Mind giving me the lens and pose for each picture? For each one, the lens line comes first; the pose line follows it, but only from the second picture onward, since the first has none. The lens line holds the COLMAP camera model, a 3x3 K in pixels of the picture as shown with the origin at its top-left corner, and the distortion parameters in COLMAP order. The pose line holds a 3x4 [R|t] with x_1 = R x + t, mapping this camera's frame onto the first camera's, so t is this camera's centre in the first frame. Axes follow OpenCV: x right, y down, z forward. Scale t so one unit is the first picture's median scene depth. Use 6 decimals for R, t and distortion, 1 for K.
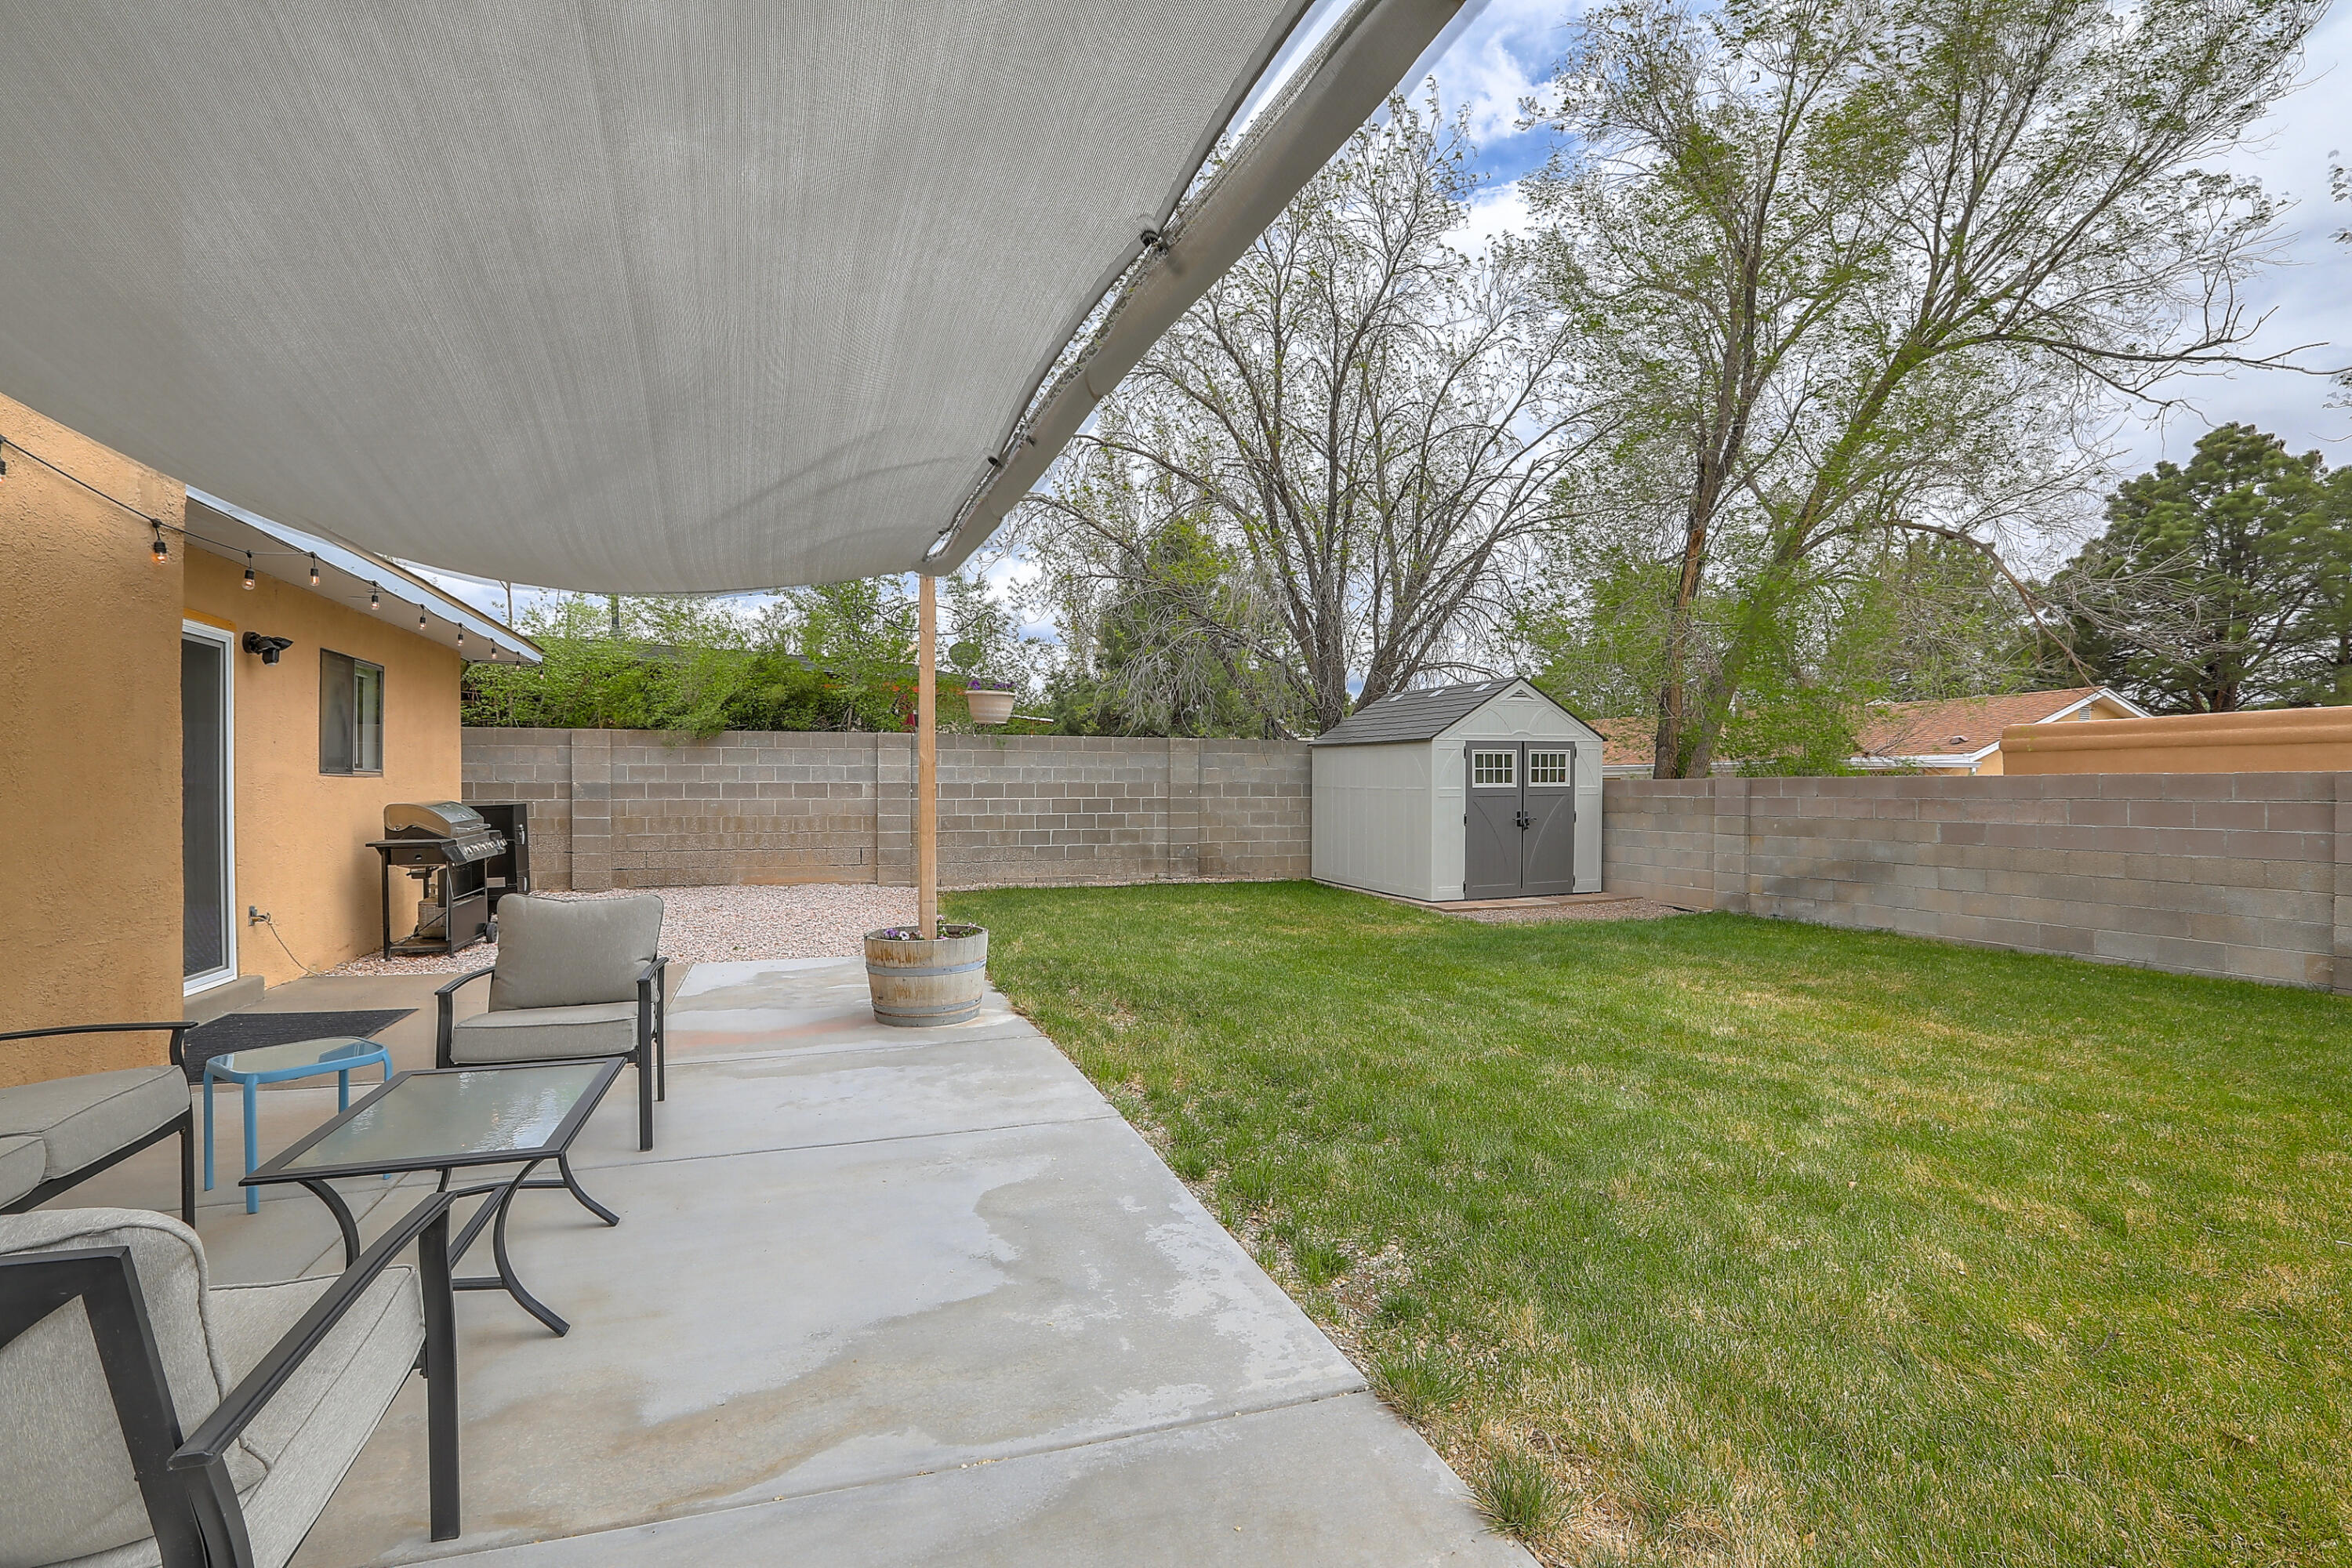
lens RADIAL K [[1084.3, 0, 1154.7], [0, 1084.3, 800.6], [0, 0, 1]] dist [-0.015606, 0.002064]
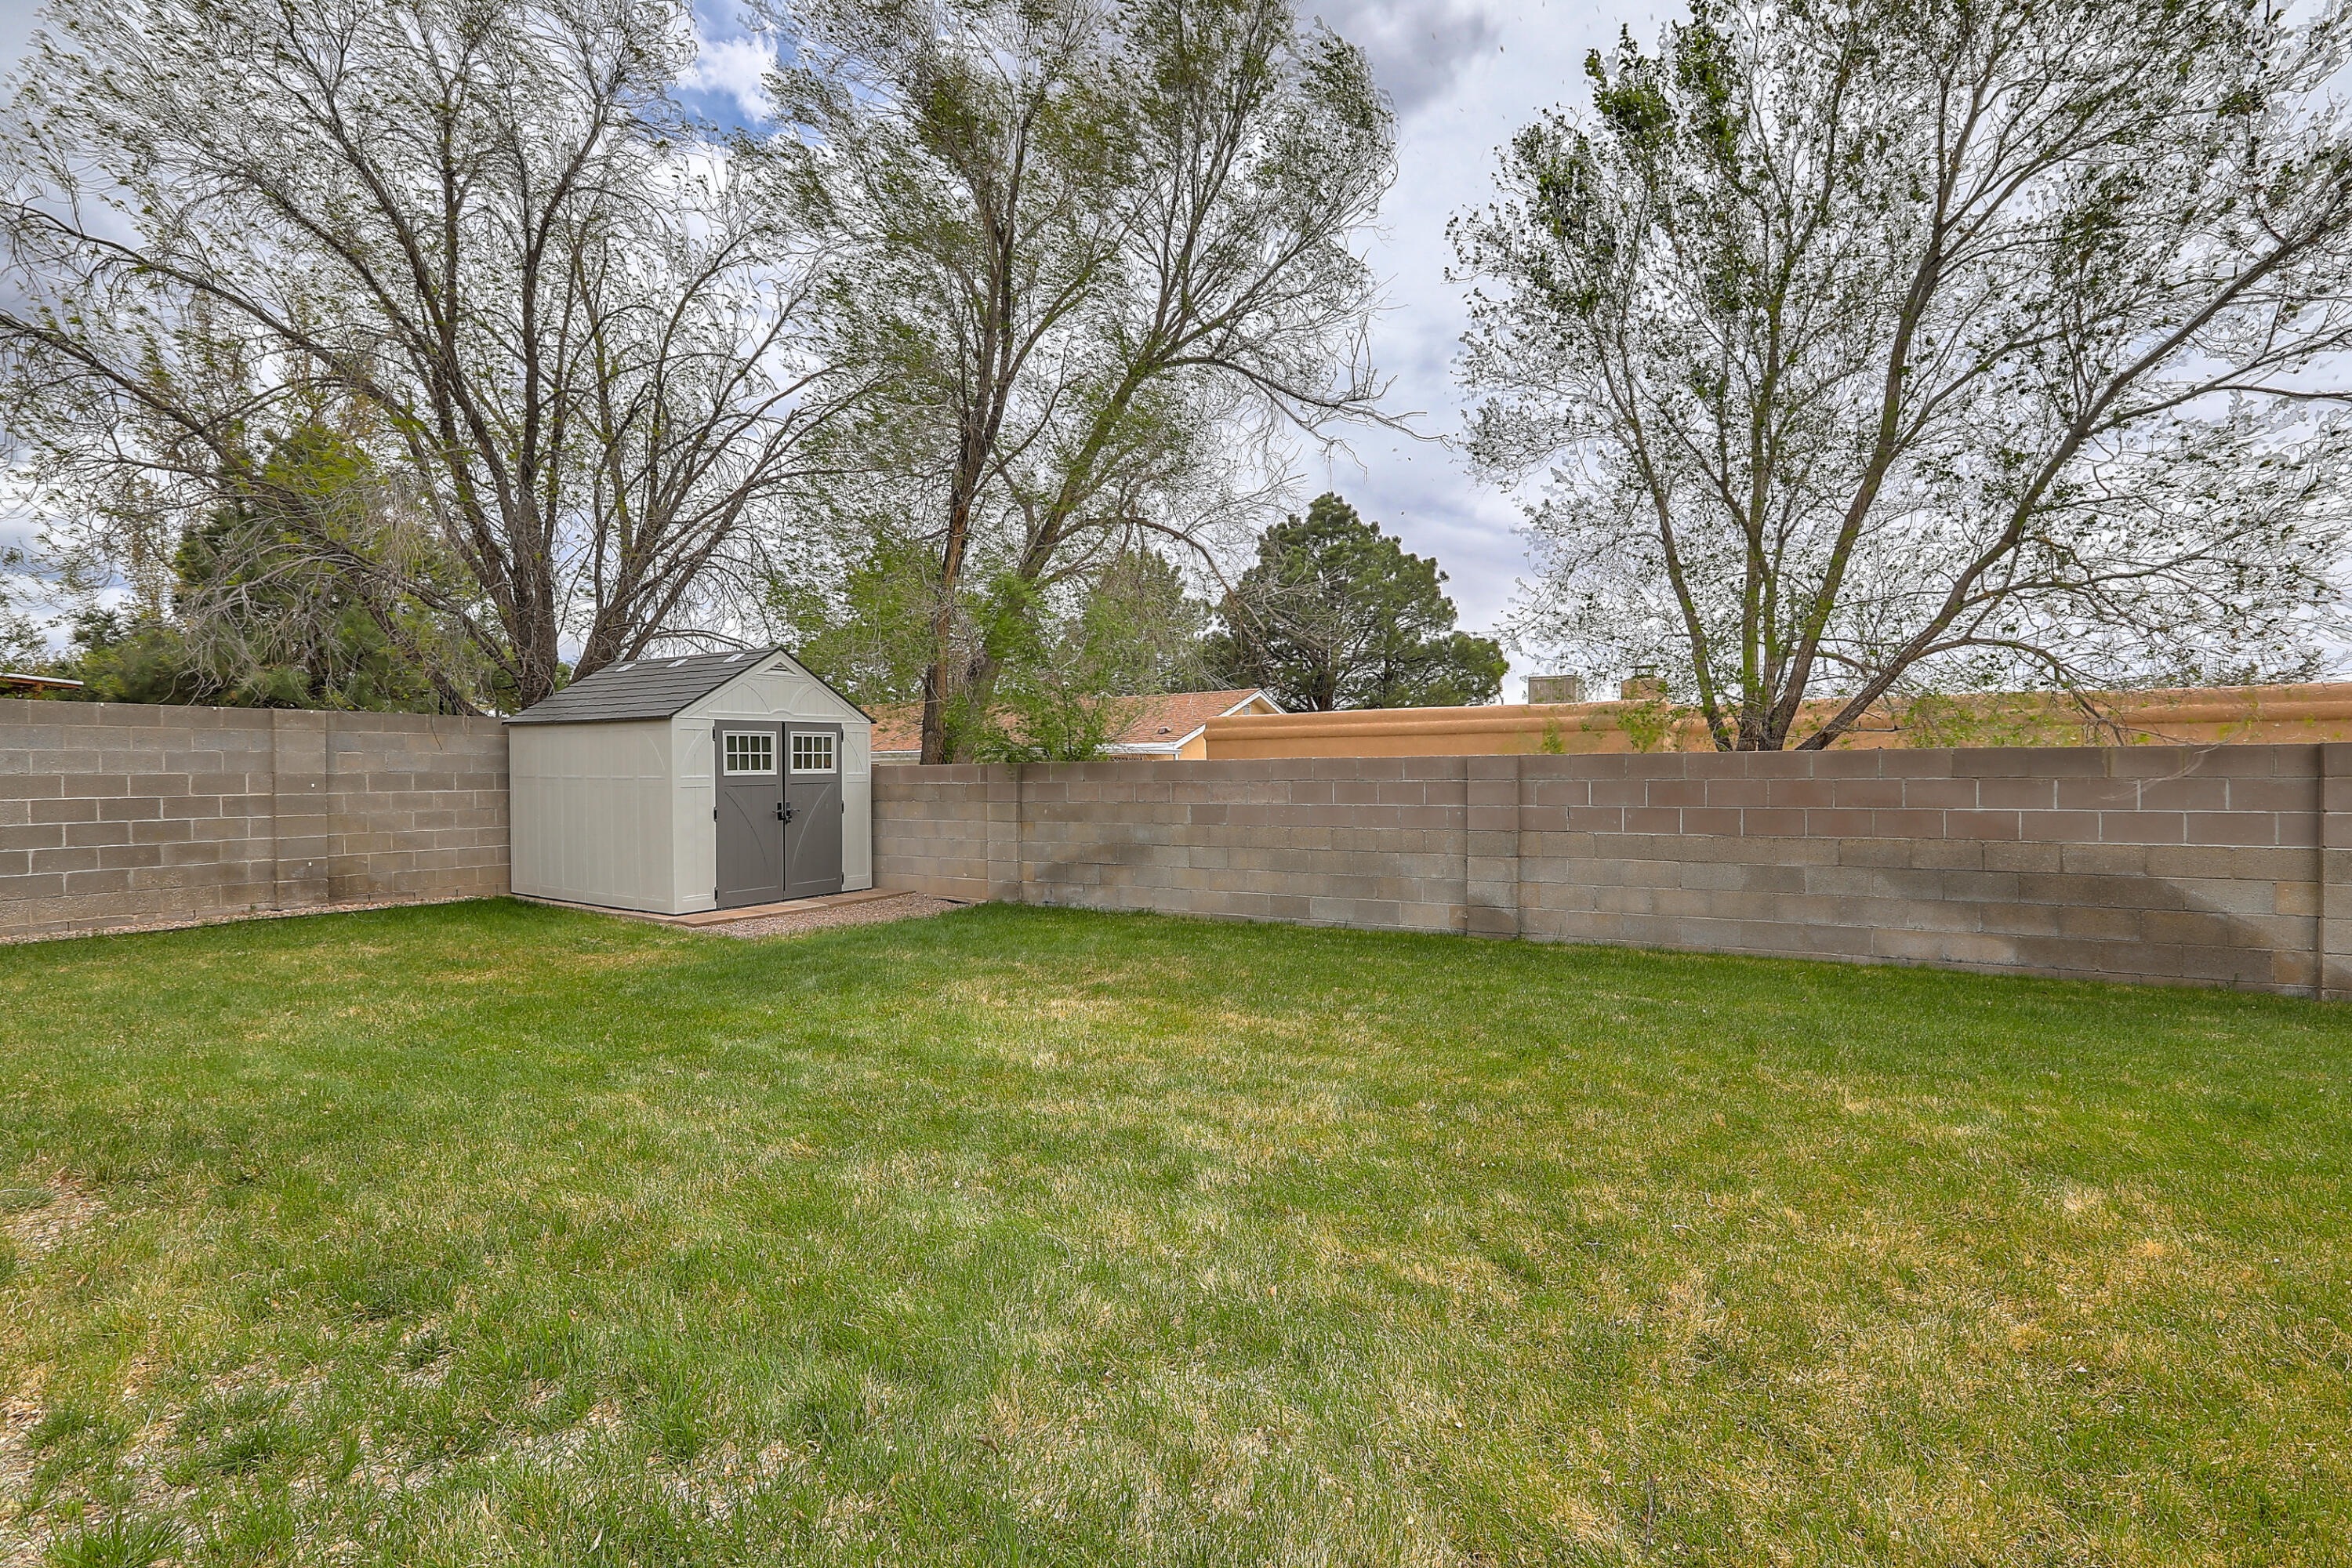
lens RADIAL K [[1084.3, 0, 1158.0], [0, 1084.3, 791.7], [0, 0, 1]] dist [-0.015606, 0.002064]
pose [[0.783572, -0.018173, 0.621036, 0.035843], [0.017445, 0.999822, 0.007246, 0.000440], [-0.621057, 0.005156, 0.783749, 0.133255]]
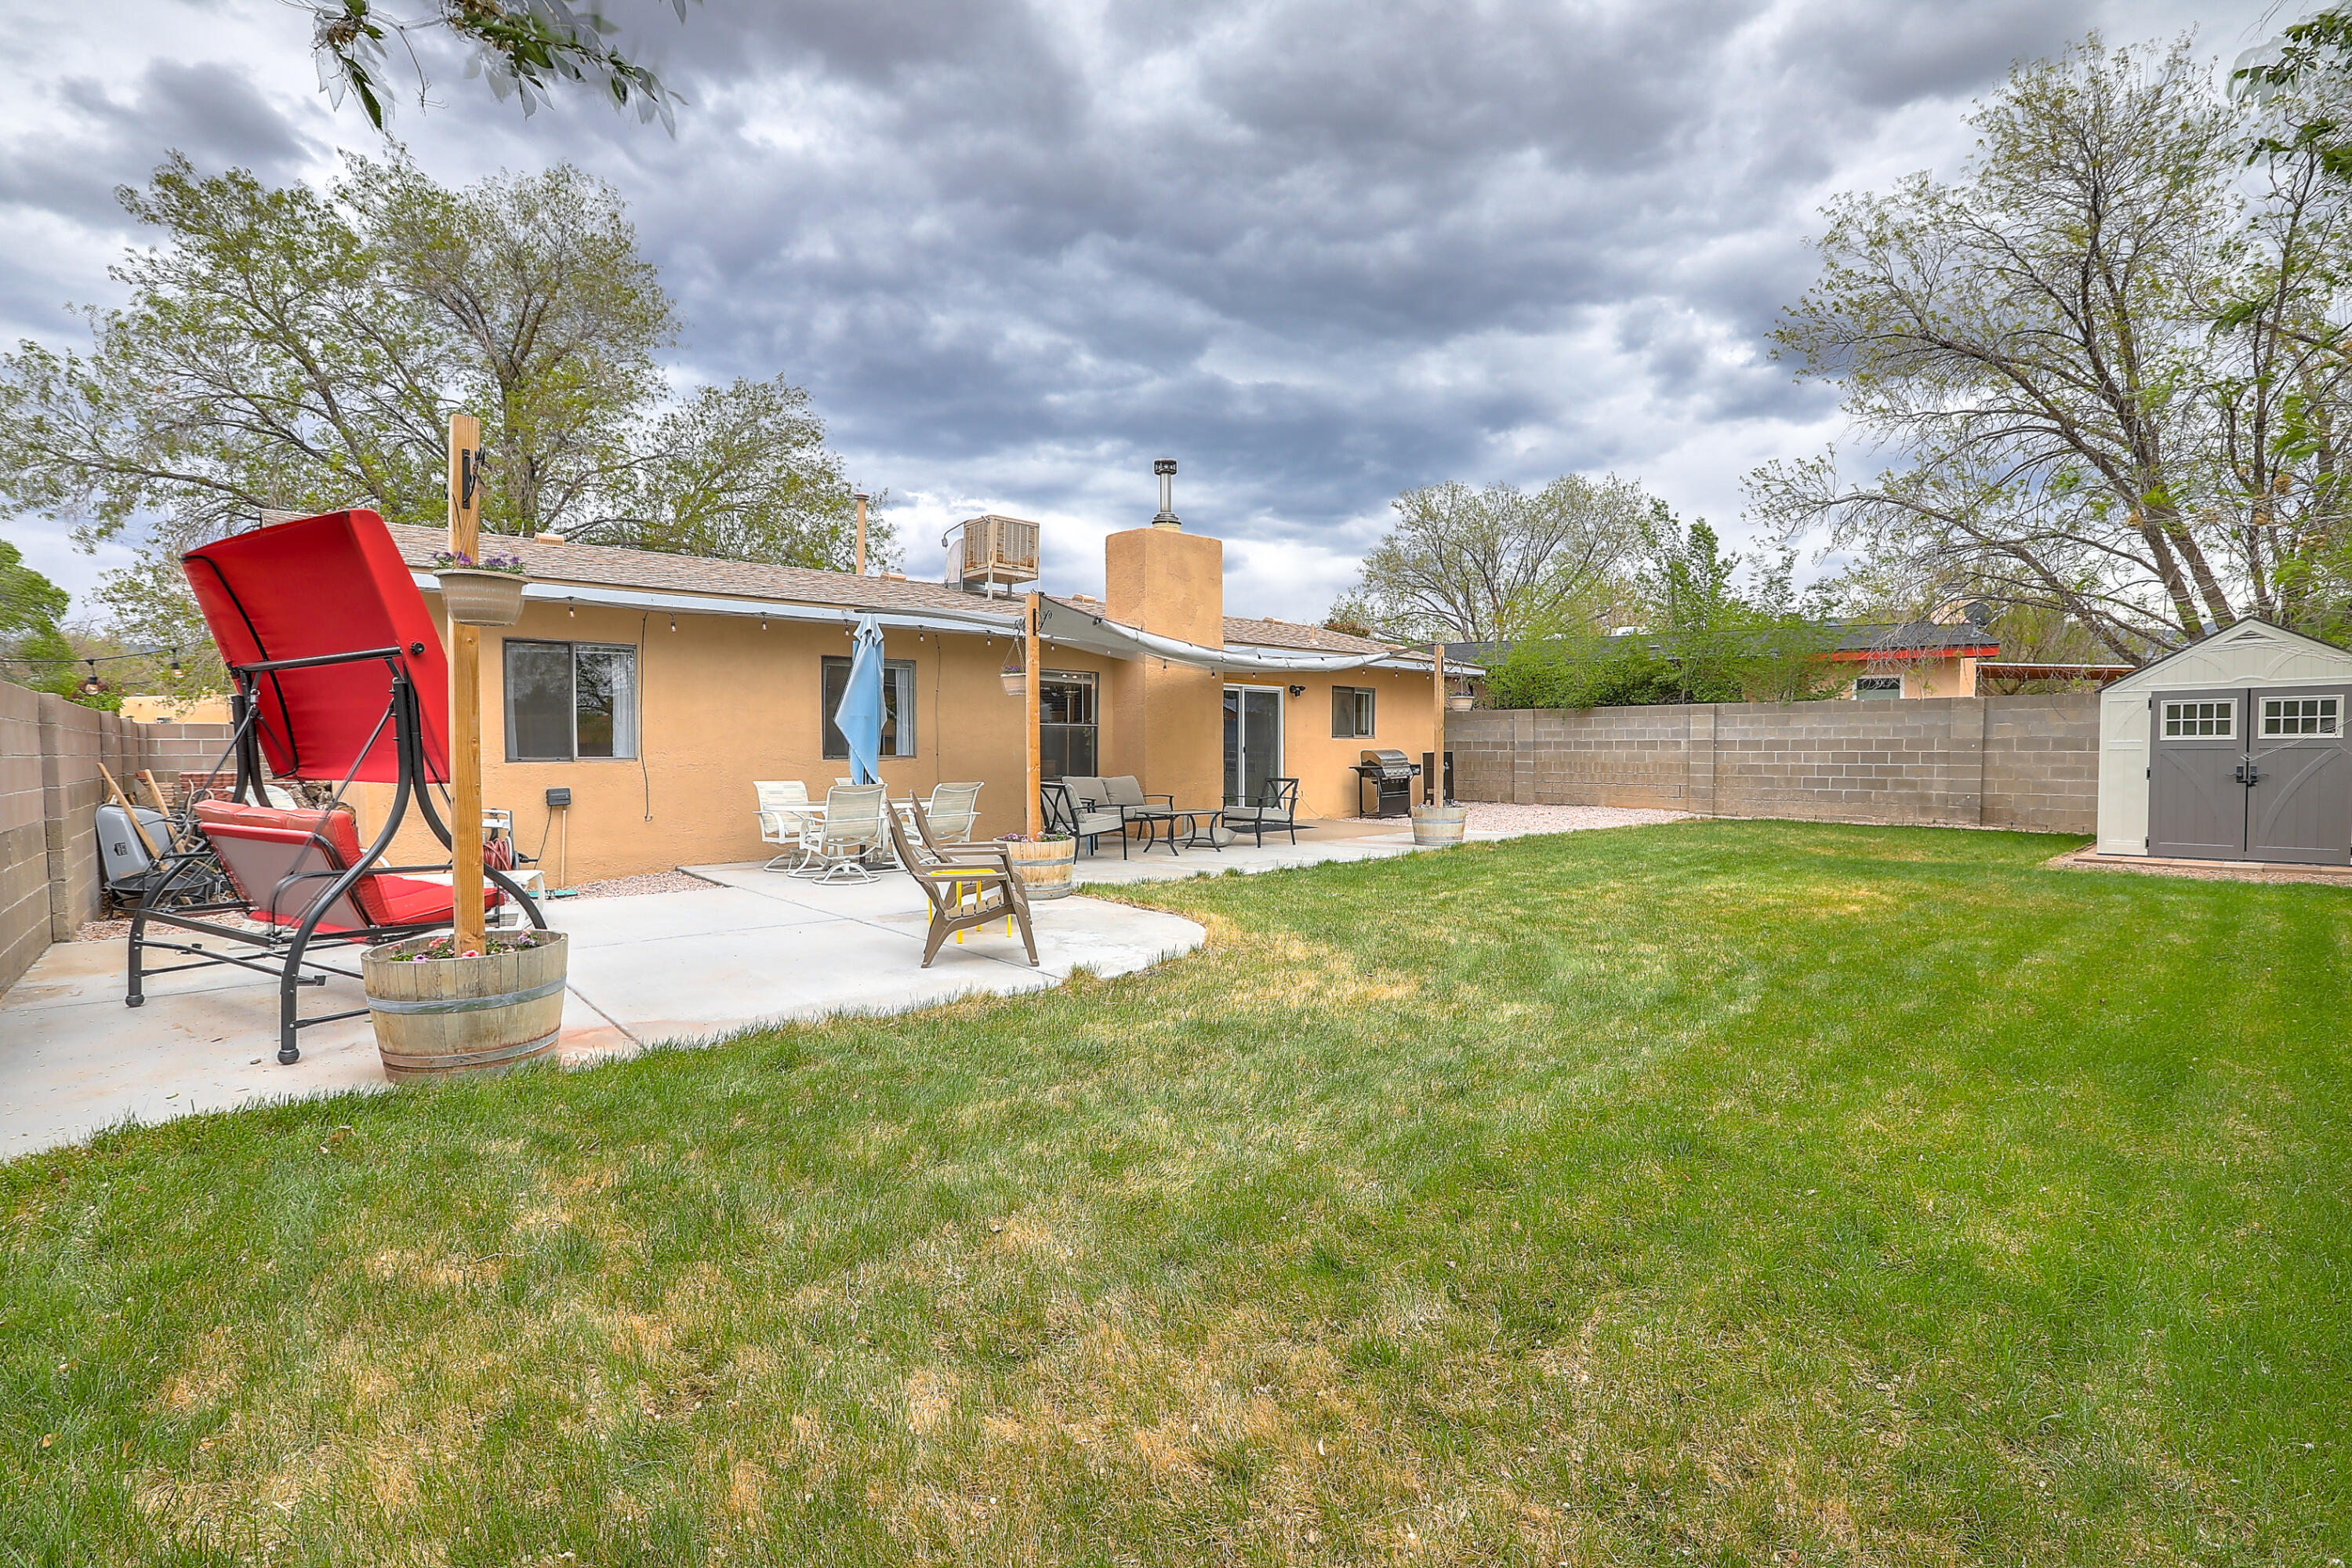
lens RADIAL K [[1084.3, 0, 1176.3], [0, 1084.3, 779.9], [0, 0, 1]] dist [-0.015606, 0.002064]
pose [[0.388209, 0.026263, -0.921197, 0.851404], [-0.010235, 0.999655, 0.024186, 0.009358], [0.921515, 0.000039, 0.388344, -0.178491]]
